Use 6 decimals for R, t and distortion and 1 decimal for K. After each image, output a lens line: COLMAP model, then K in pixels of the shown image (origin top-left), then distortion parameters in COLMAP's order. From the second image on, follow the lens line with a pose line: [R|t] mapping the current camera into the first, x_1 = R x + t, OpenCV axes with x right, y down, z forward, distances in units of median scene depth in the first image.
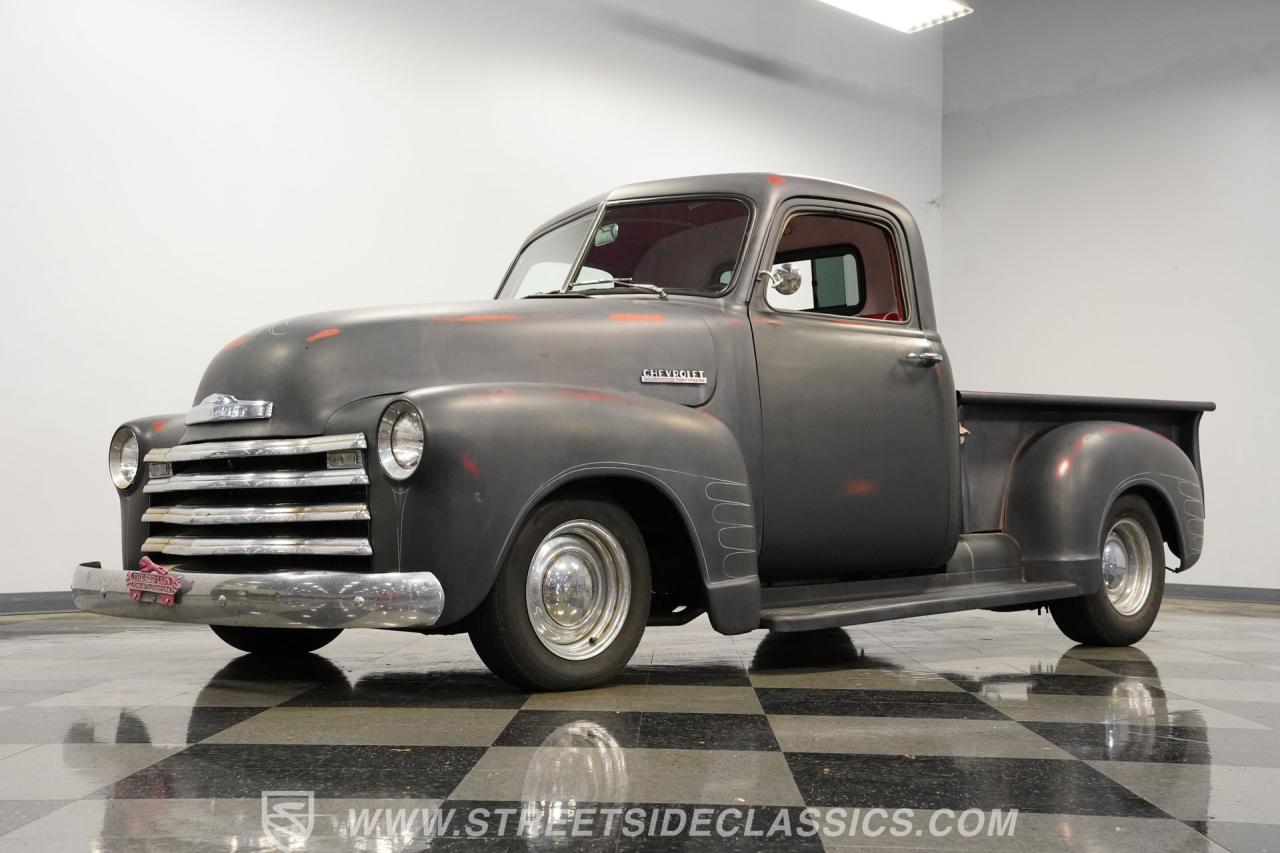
lens RADIAL K [[1530.7, 0, 640.0], [0, 1530.7, 426.5], [0, 0, 1]] dist [0.152235, 0.021094]
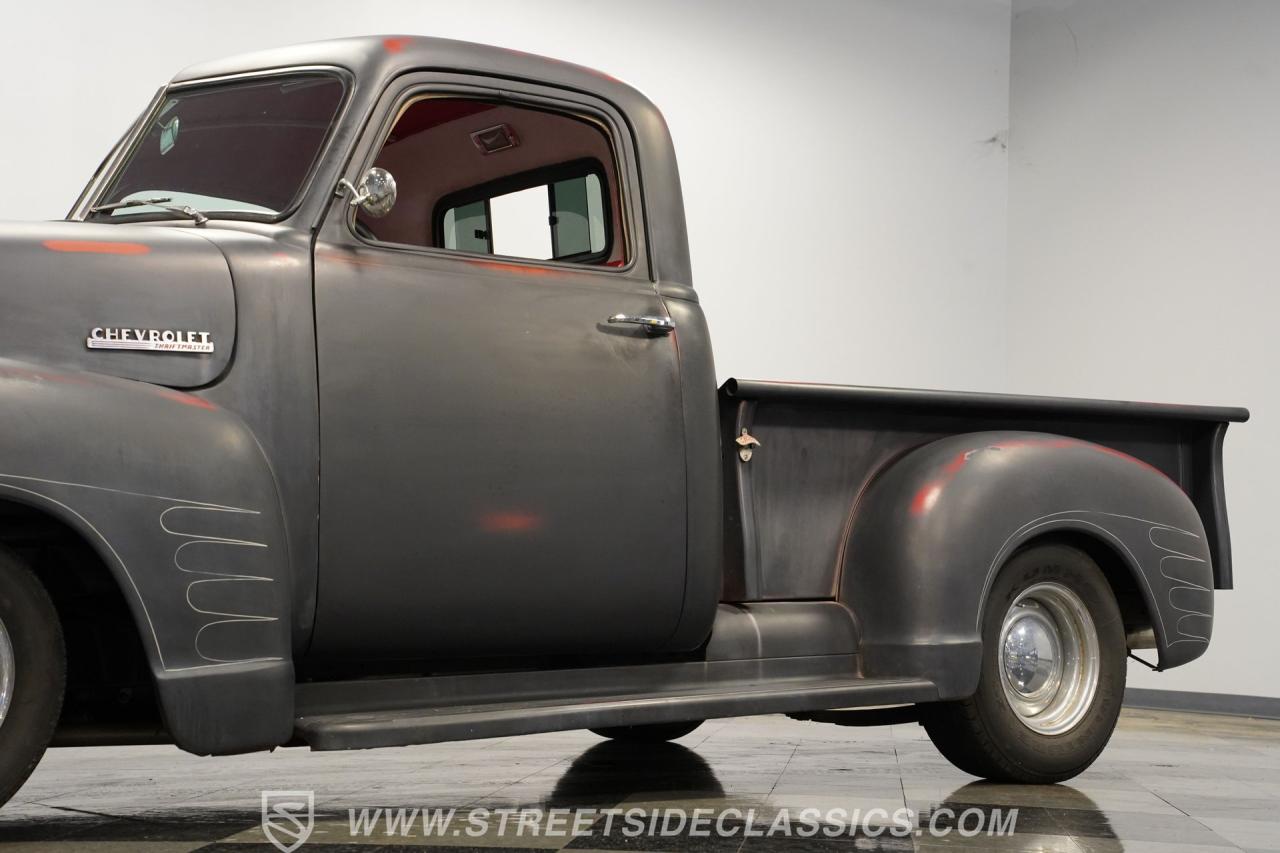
lens RADIAL K [[2053.4, 0, 632.2], [0, 2053.4, 423.1], [0, 0, 1]] dist [0.344714, 0.093919]
pose [[0.995909, -0.005174, -0.090218, 0.270745], [0.001998, 0.999376, -0.035260, 0.029136], [0.090344, 0.034935, 0.995298, 0.154453]]
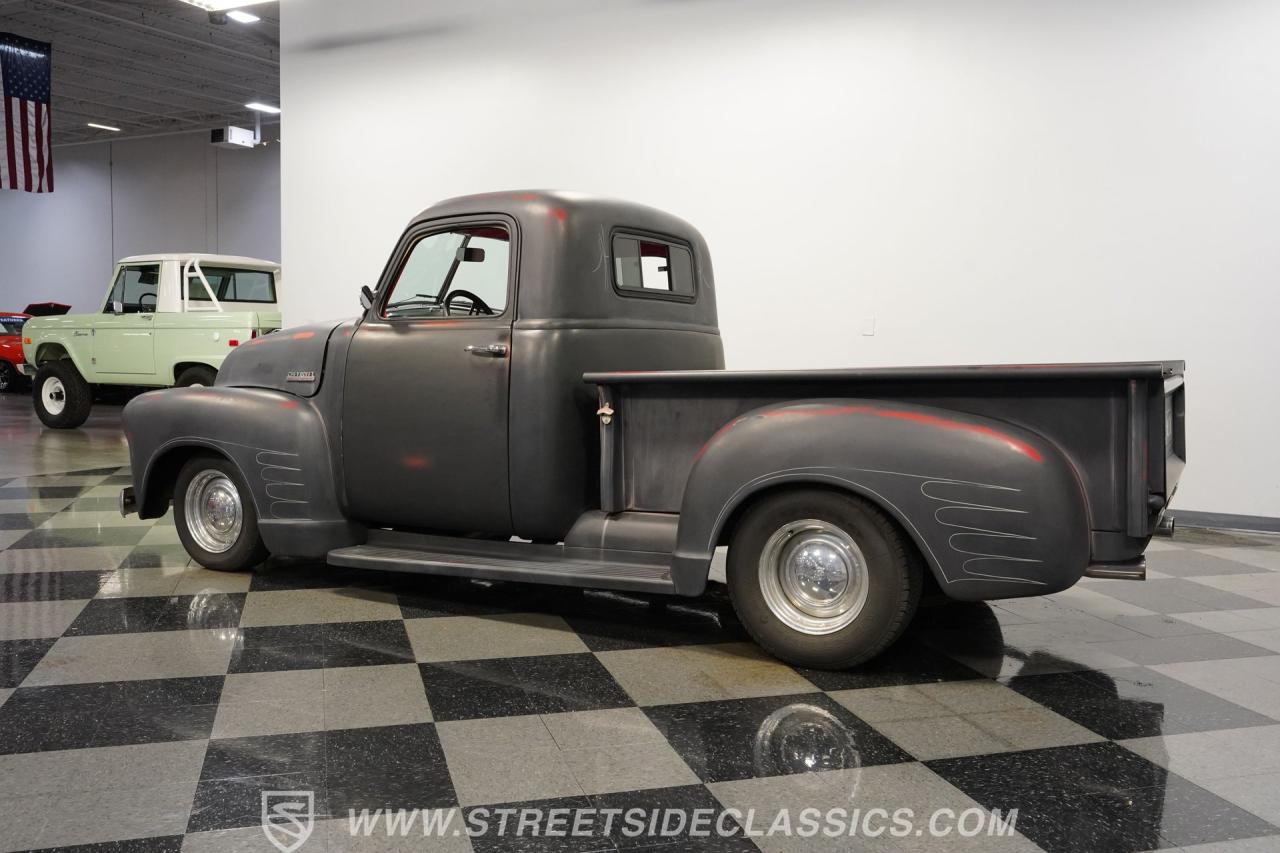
lens RADIAL K [[1157.8, 0, 633.3], [0, 1157.8, 425.3], [0, 0, 1]] dist [-0.049542, 0.099525]
pose [[0.289916, 0.062248, -0.955025, 1.068166], [0.045550, 0.995854, 0.078737, -0.053436], [0.955967, -0.066329, 0.285879, 0.905451]]
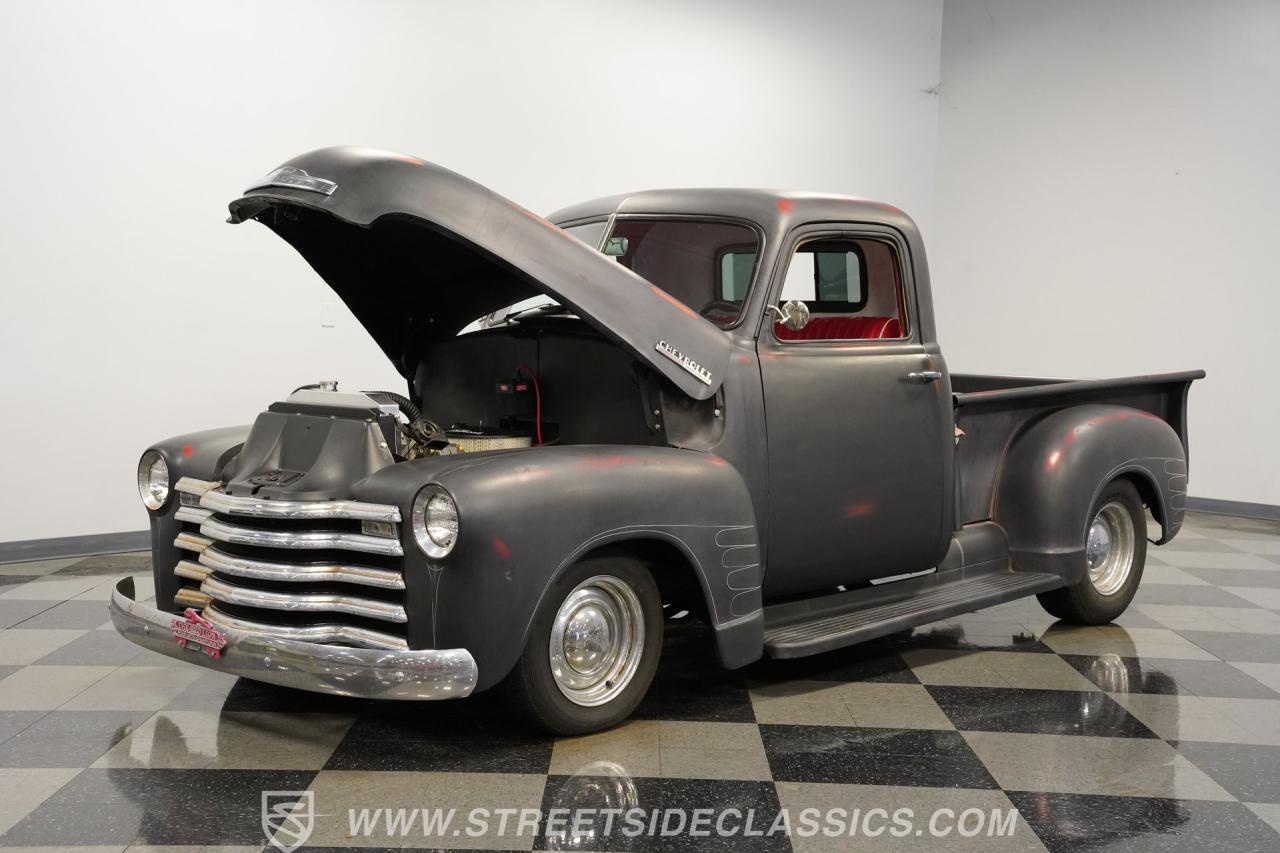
lens RADIAL K [[1593.5, 0, 632.6], [0, 1593.5, 427.0], [0, 0, 1]] dist [0.186531, 0.018005]
pose [[0.999829, 0.009401, 0.015918, -0.028745], [-0.011347, 0.991846, 0.126937, -0.152407], [-0.014595, -0.127096, 0.991783, -0.070681]]
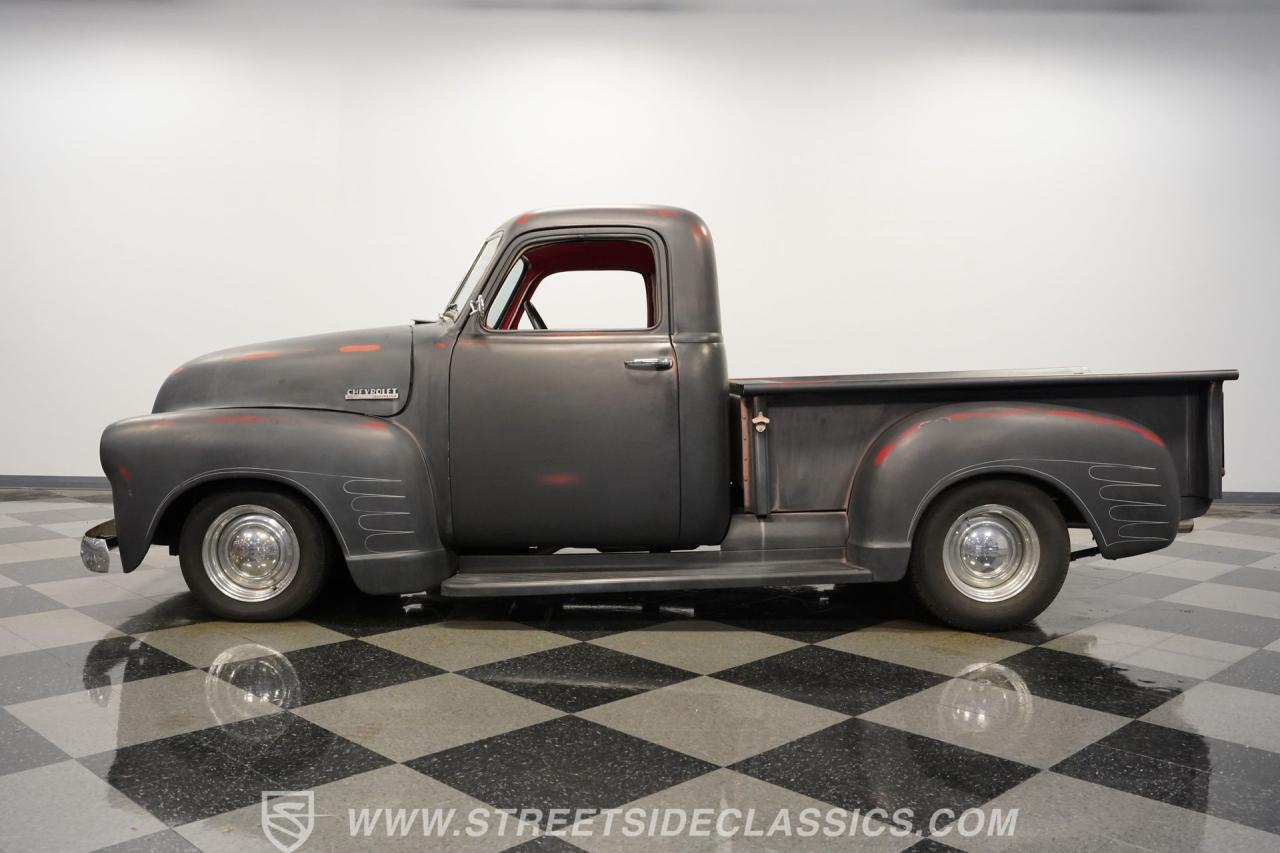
lens RADIAL K [[1146.8, 0, 629.2], [0, 1146.8, 422.6], [0, 0, 1]] dist [-0.058080, 0.100087]
pose [[0.725575, 0.035318, -0.687236, 0.784256], [0.039309, 0.994924, 0.092633, -0.082713], [0.687020, -0.094227, 0.720503, 0.408757]]
